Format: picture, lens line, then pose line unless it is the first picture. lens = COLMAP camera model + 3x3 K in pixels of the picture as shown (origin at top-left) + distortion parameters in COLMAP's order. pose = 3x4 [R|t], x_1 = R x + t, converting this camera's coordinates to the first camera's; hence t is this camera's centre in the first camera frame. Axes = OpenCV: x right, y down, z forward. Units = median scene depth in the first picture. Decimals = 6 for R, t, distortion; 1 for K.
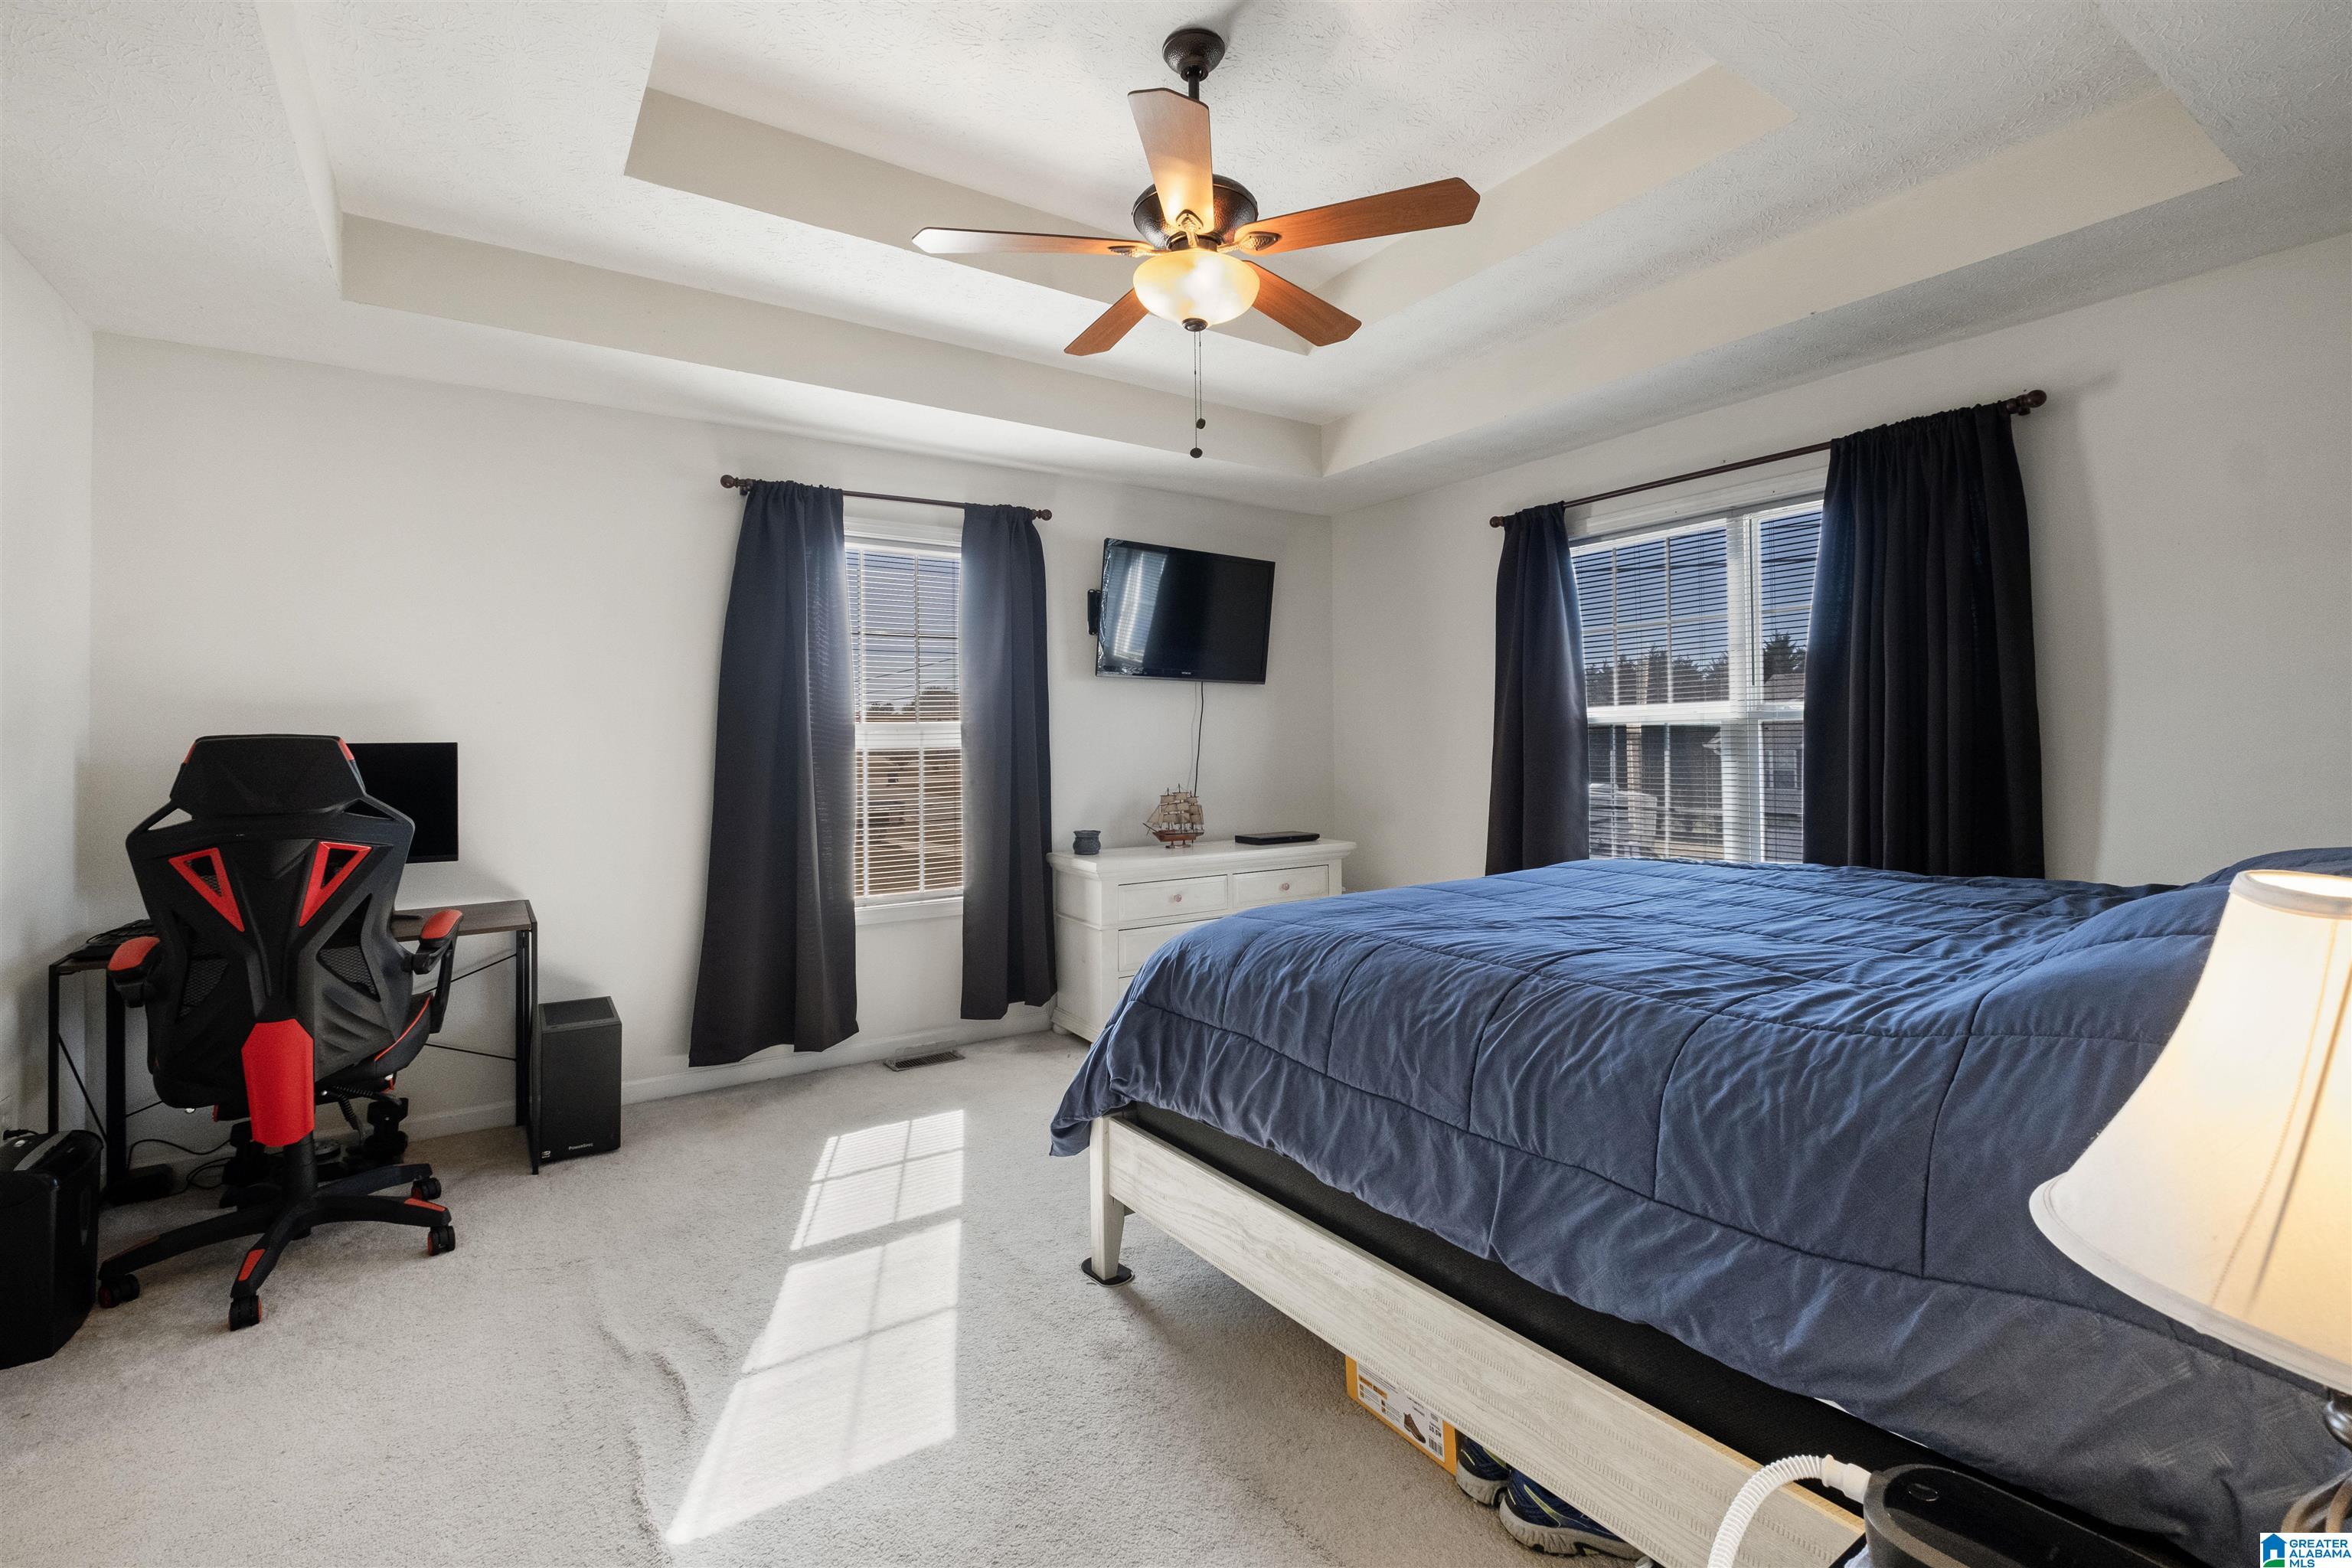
lens RADIAL K [[1040.2, 0, 1193.7], [0, 1040.2, 743.1], [0, 0, 1]] dist [-0.000871, -0.001303]
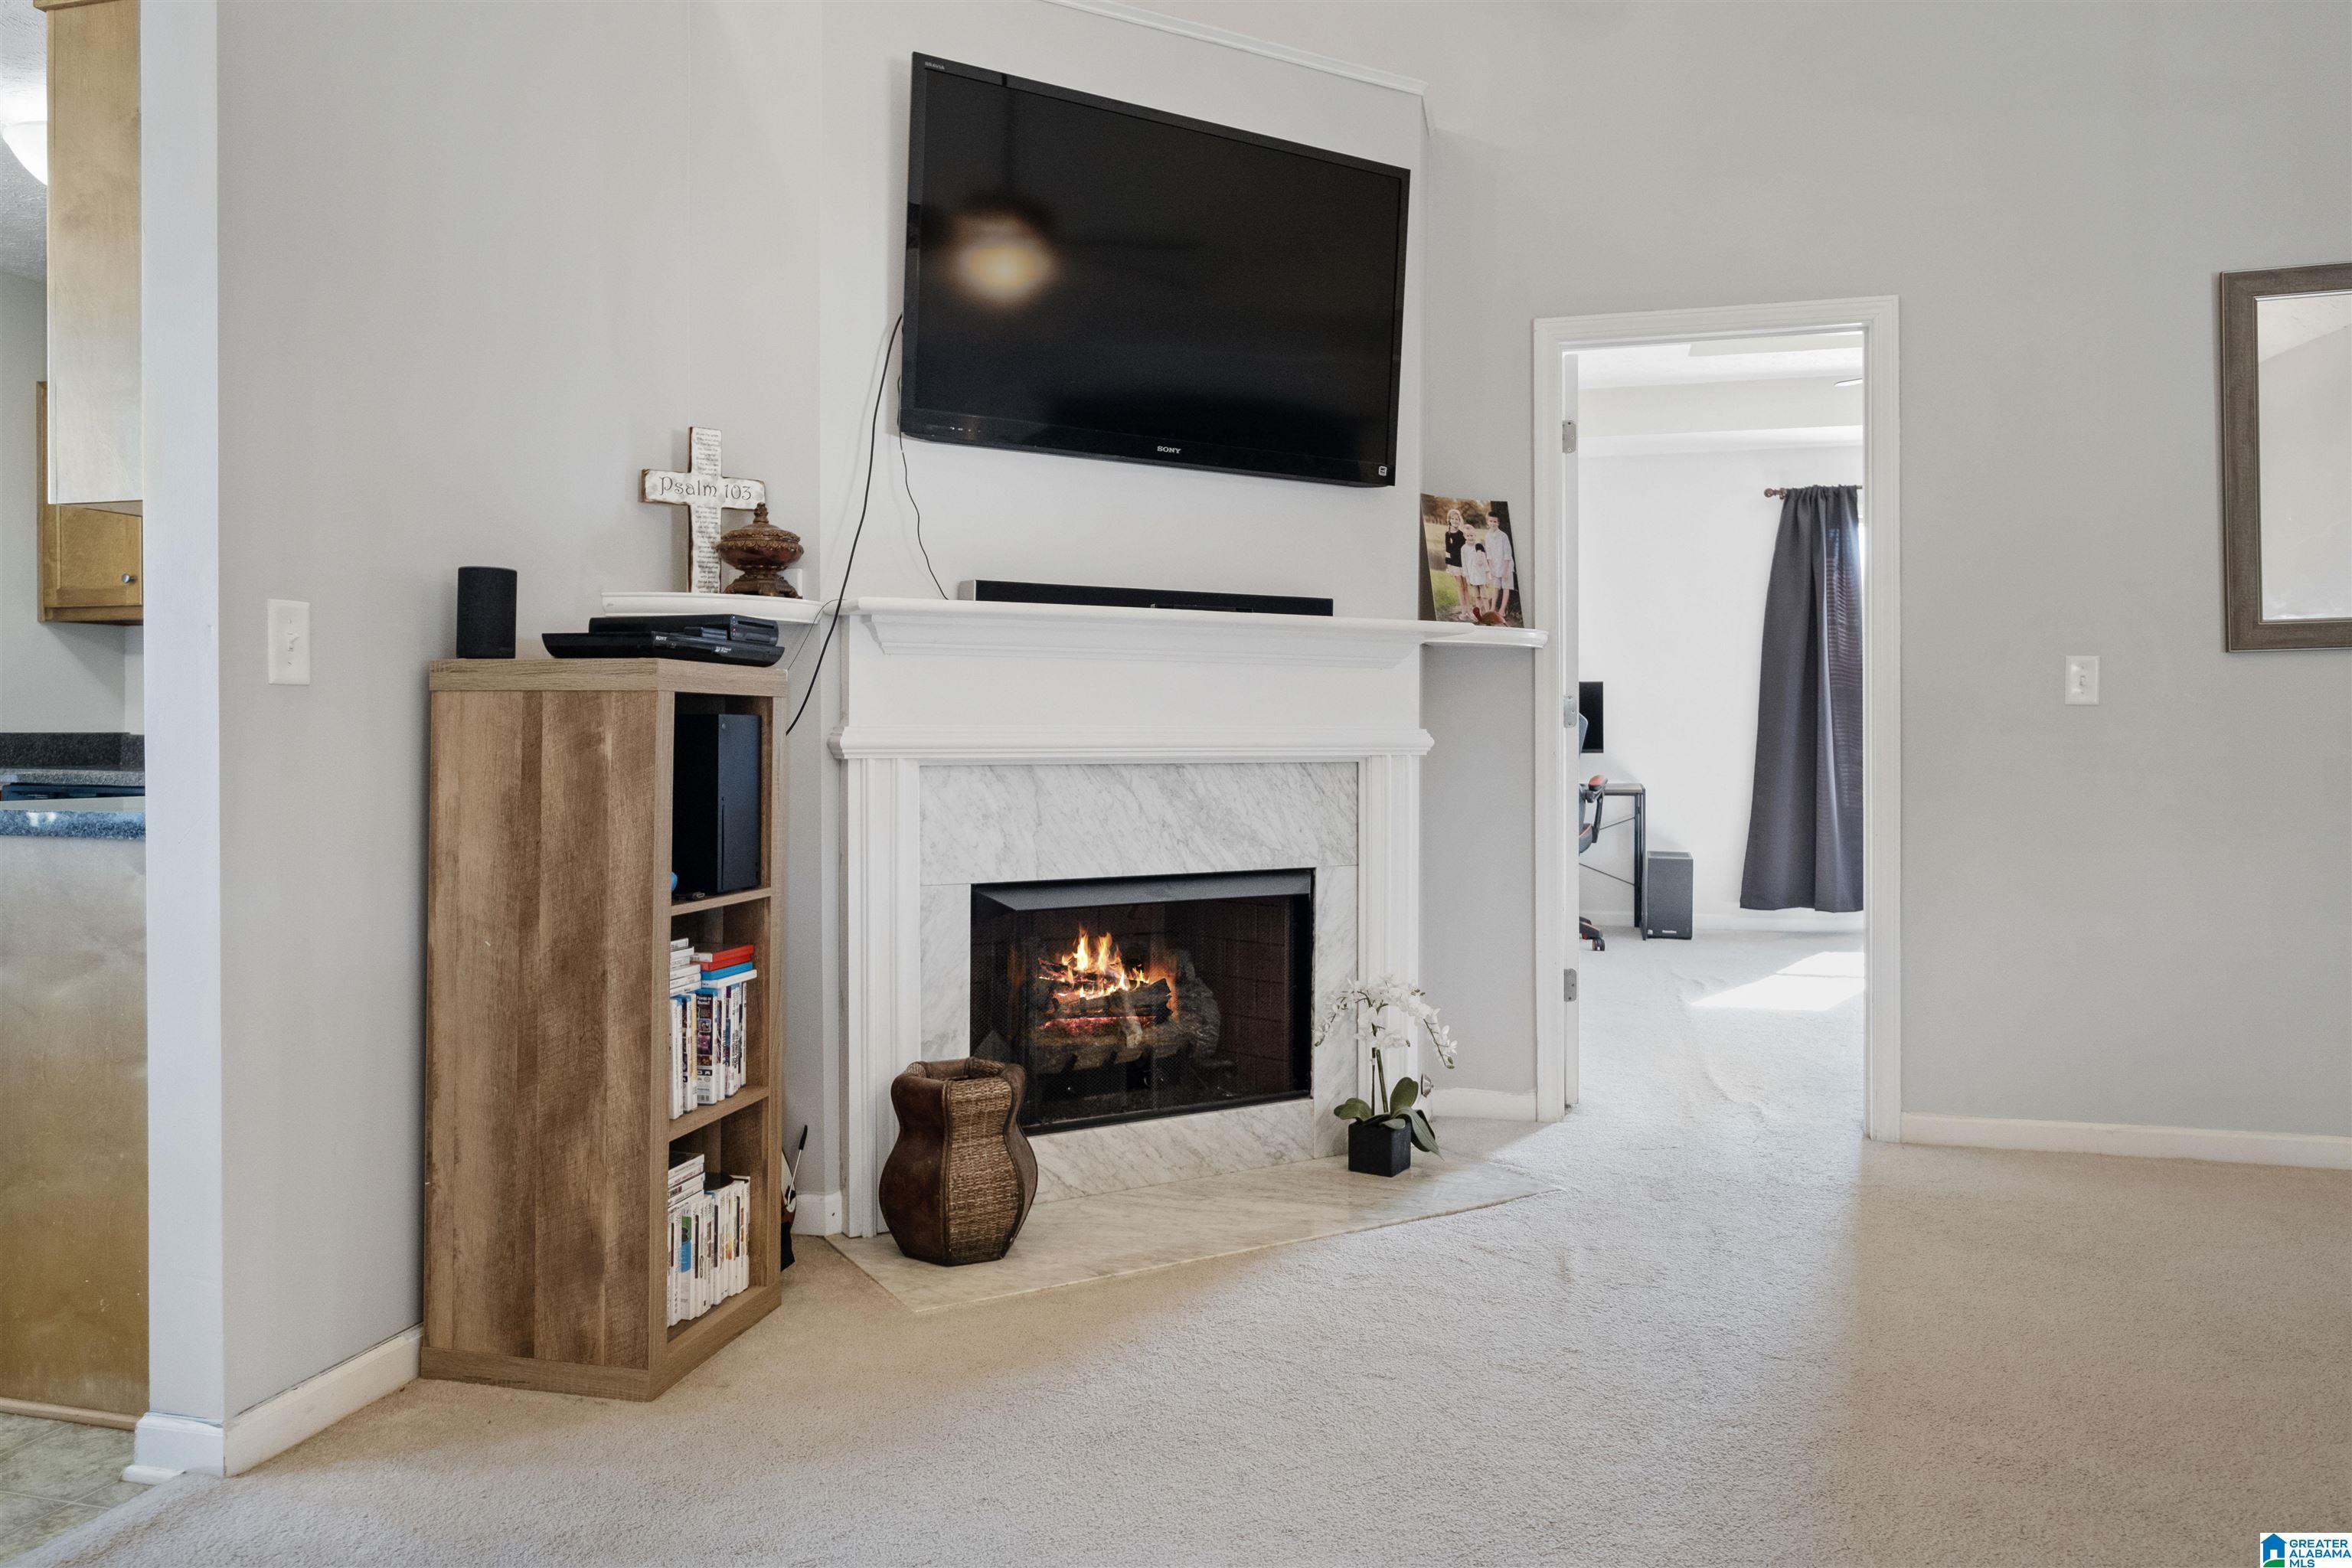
lens RADIAL K [[1577.1, 0, 1198.4], [0, 1577.1, 737.8], [0, 0, 1]] dist [-0.005764, 0.002734]
pose [[0.658585, 0.013552, -0.752385, 0.693228], [0.003747, 0.999766, 0.021288, 0.028143], [0.752497, -0.016839, 0.658380, -1.045732]]
